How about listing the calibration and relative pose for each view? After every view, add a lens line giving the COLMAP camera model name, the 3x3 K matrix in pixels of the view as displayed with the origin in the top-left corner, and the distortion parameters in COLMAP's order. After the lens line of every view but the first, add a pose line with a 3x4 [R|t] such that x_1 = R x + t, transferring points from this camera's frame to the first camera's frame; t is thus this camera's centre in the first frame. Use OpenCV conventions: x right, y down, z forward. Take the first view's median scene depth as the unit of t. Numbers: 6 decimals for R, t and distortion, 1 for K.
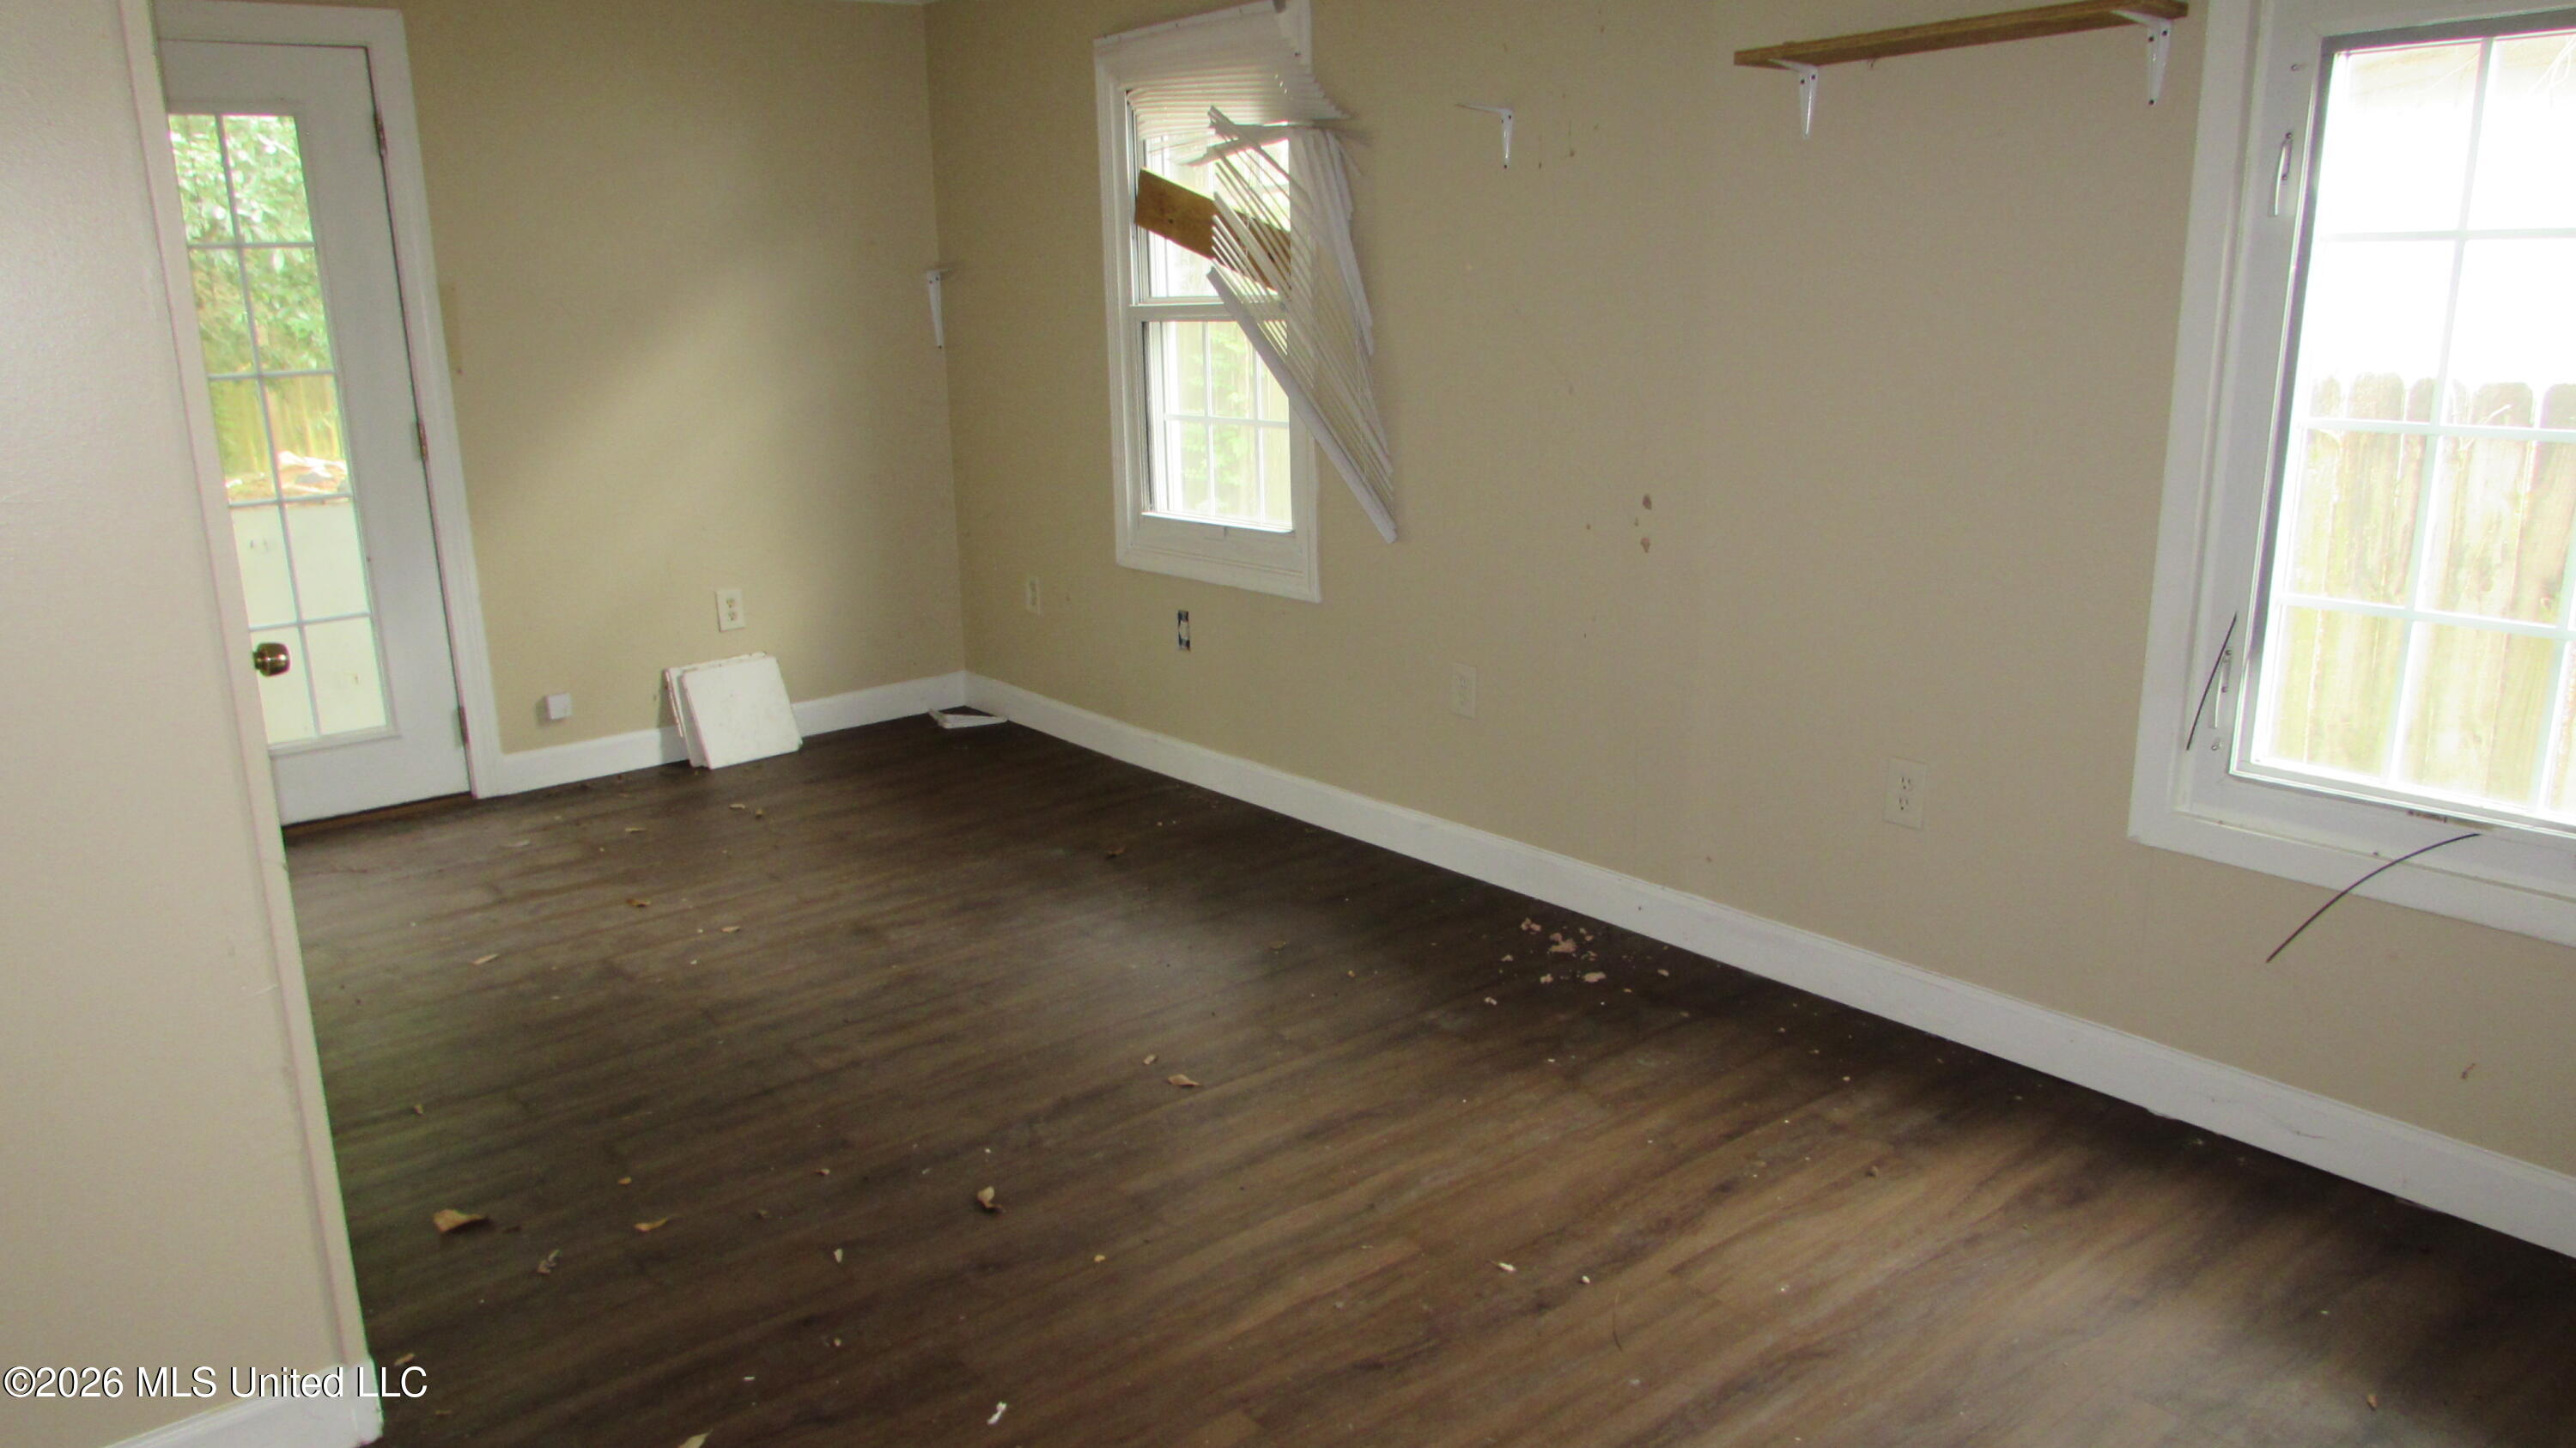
lens RADIAL K [[1805.2, 0, 1302.4], [0, 1805.2, 723.1], [0, 0, 1]] dist [0.000548, 0.000043]
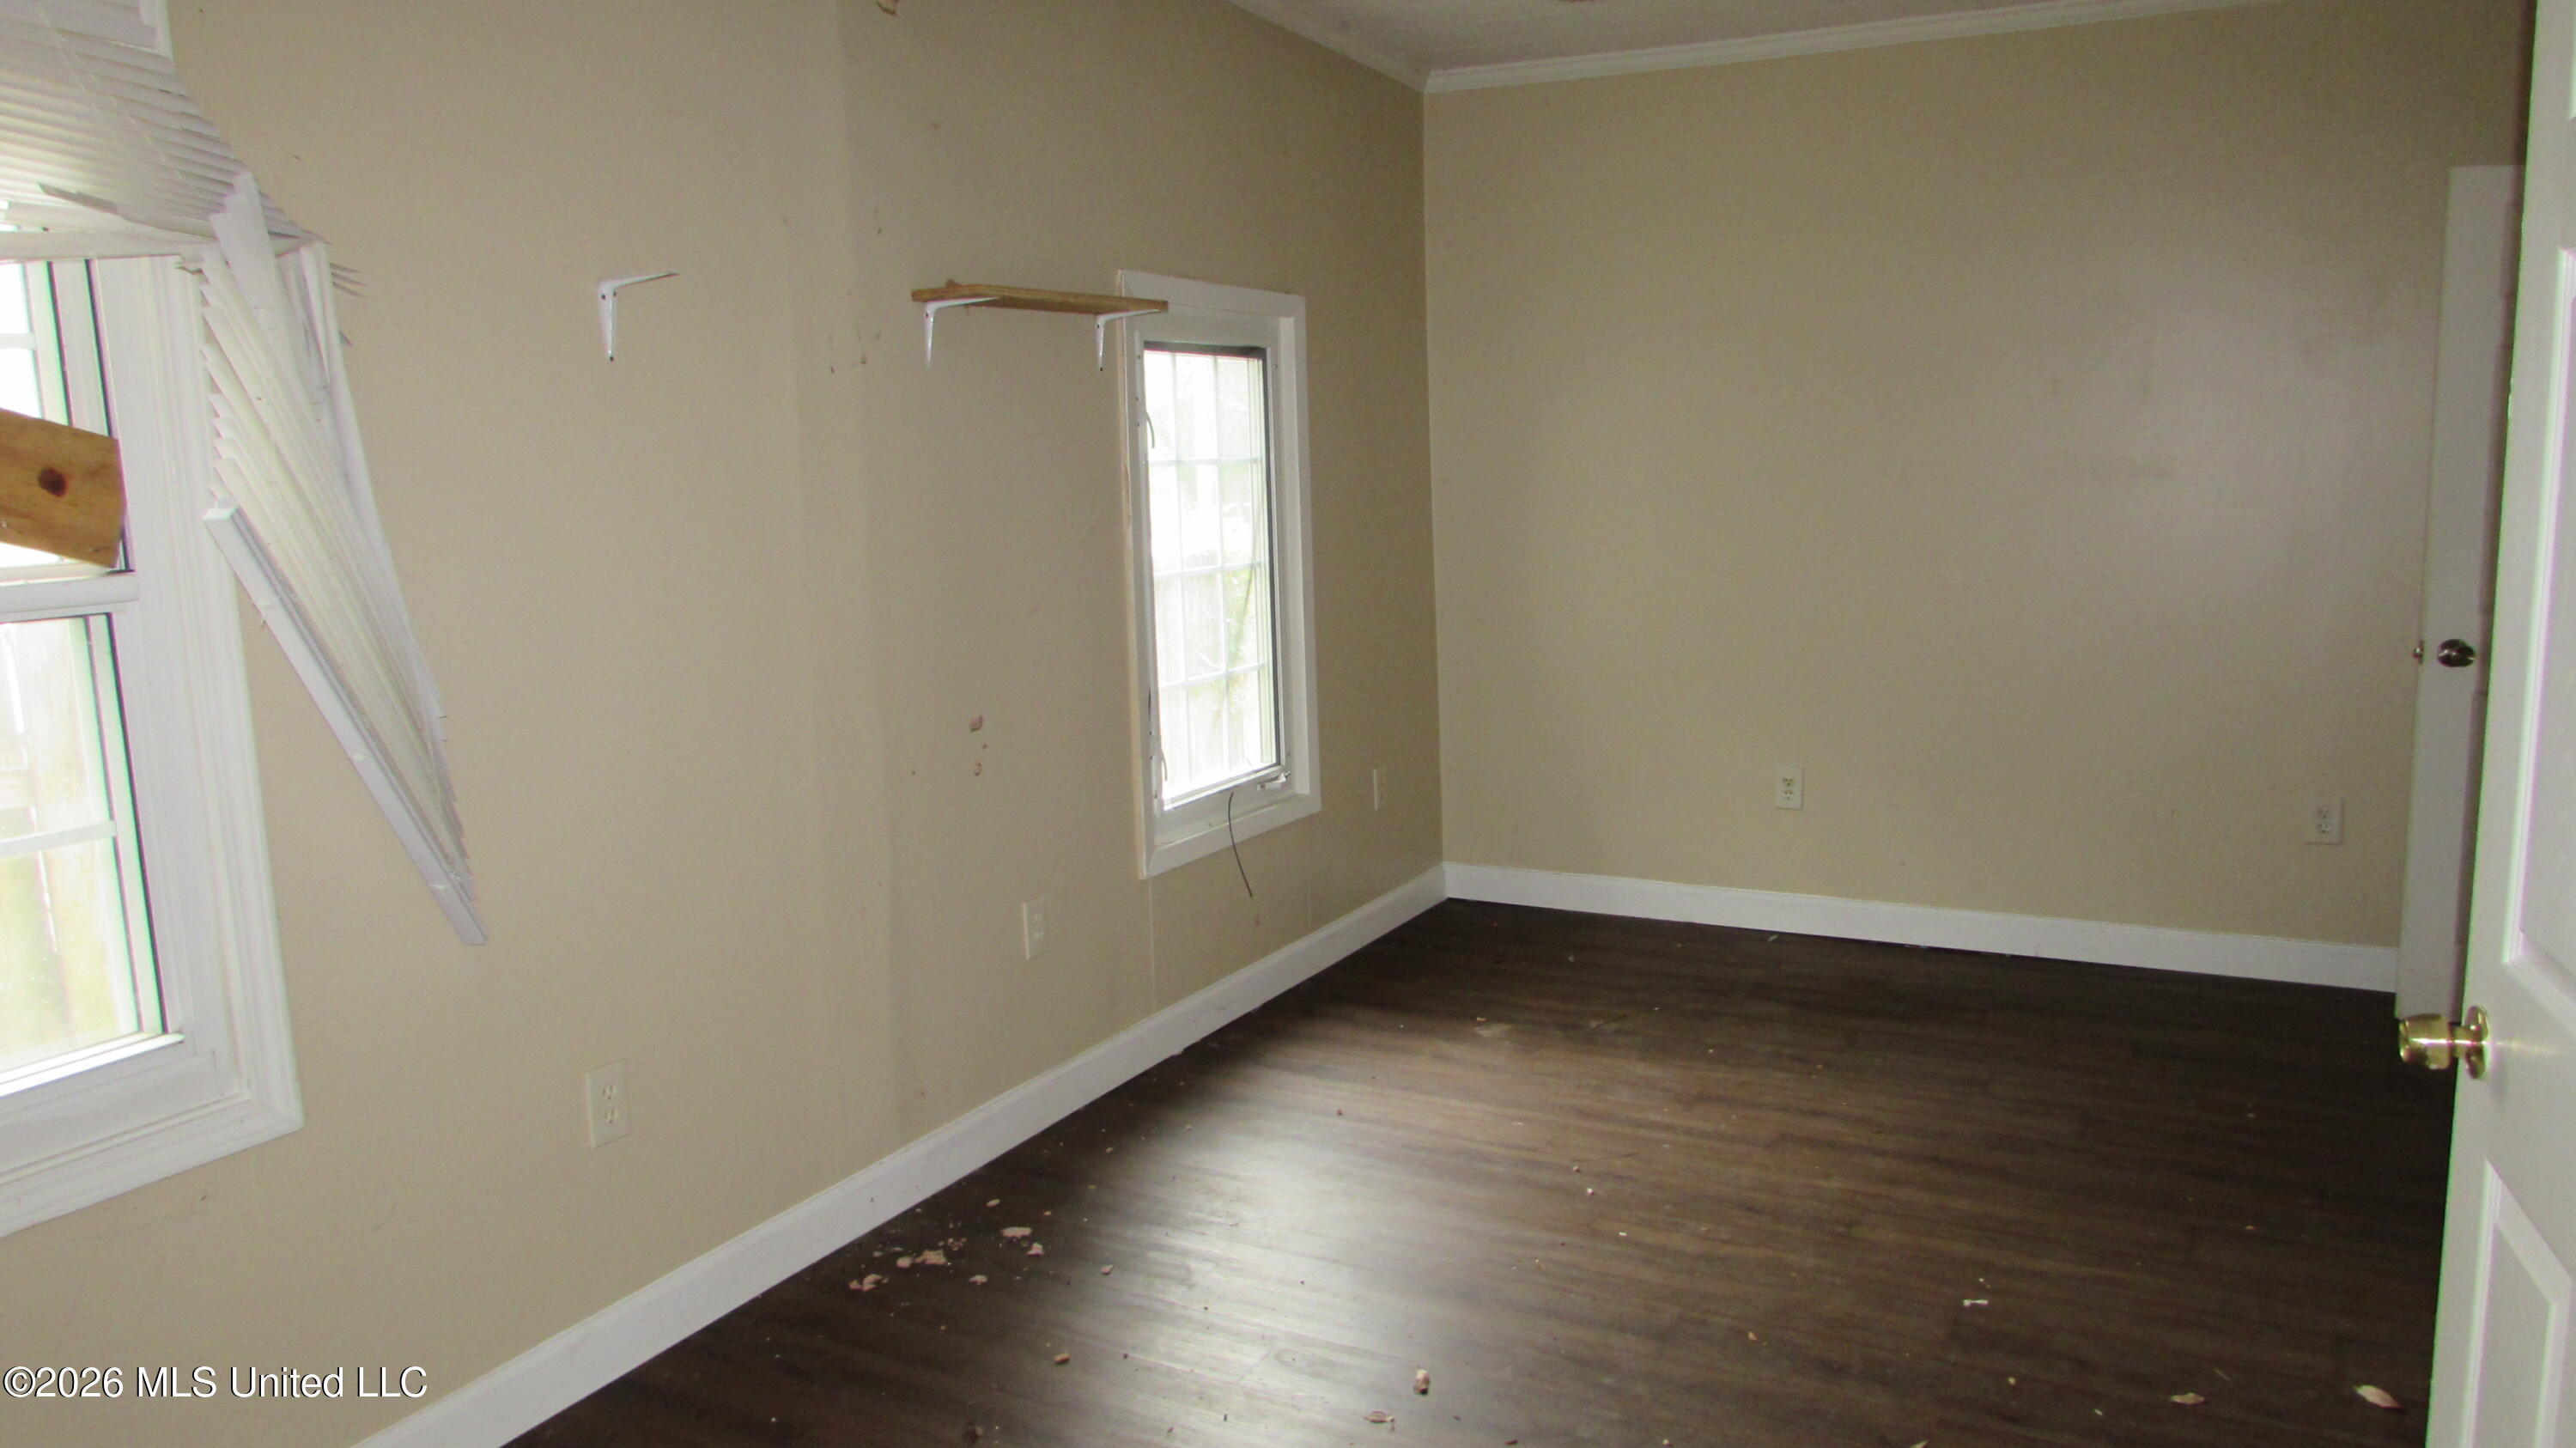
lens RADIAL K [[1805.2, 0, 1302.4], [0, 1805.2, 723.1], [0, 0, 1]] dist [0.000548, 0.000043]
pose [[-0.381590, -0.111715, 0.917556, -0.889731], [0.260592, 0.939401, 0.222749, -0.339225], [-0.886837, 0.324106, -0.329355, 1.351141]]
